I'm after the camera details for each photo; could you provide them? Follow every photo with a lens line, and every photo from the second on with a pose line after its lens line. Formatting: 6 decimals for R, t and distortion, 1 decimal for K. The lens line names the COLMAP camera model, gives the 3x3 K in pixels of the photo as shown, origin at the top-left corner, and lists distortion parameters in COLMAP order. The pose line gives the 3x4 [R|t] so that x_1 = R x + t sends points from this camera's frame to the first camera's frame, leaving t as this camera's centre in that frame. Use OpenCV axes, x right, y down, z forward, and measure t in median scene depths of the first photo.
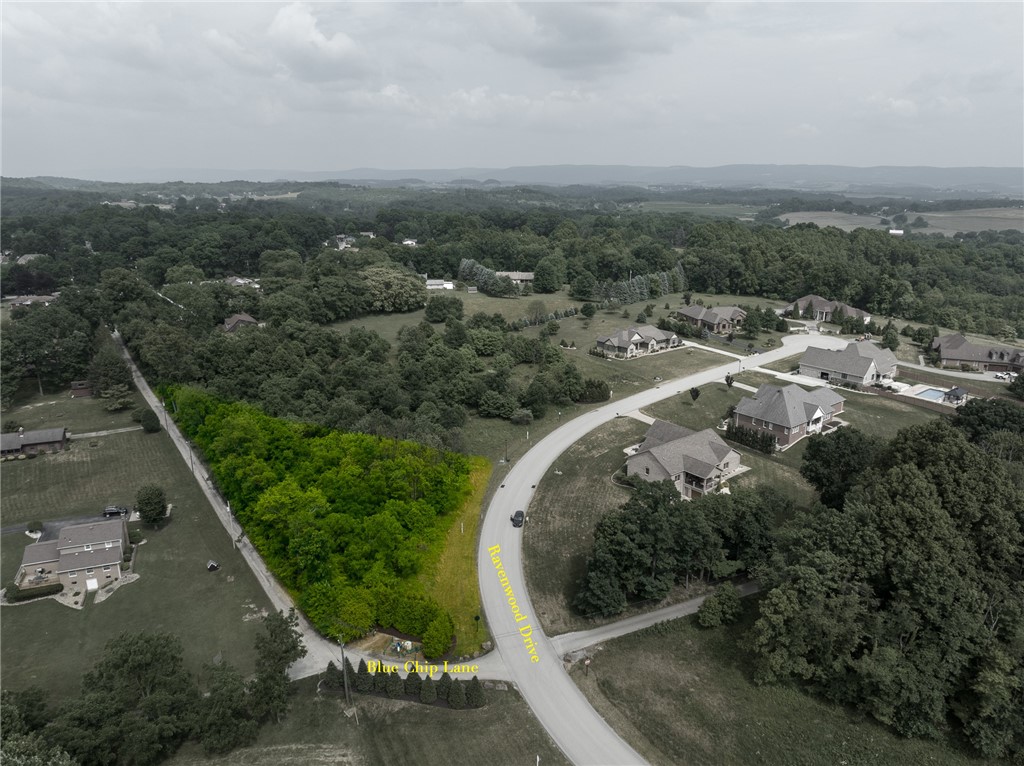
lens RADIAL K [[717.3, 0, 508.1], [0, 717.3, 383.6], [0, 0, 1]] dist [-0.048899, 0.020885]
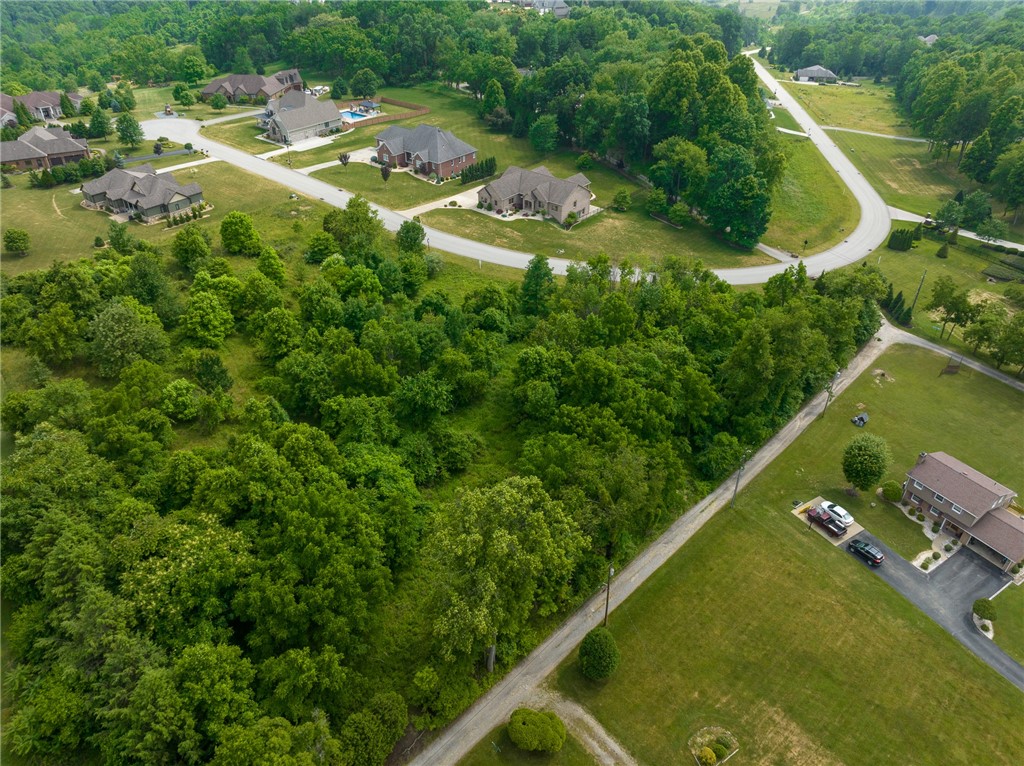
lens RADIAL K [[717.3, 0, 512.3], [0, 717.3, 384.3], [0, 0, 1]] dist [-0.048899, 0.020885]
pose [[-0.200602, -0.559430, 0.804237, -0.998940], [0.269146, 0.757865, 0.594307, -0.422044], [-0.941976, 0.335676, -0.001461, 1.362502]]
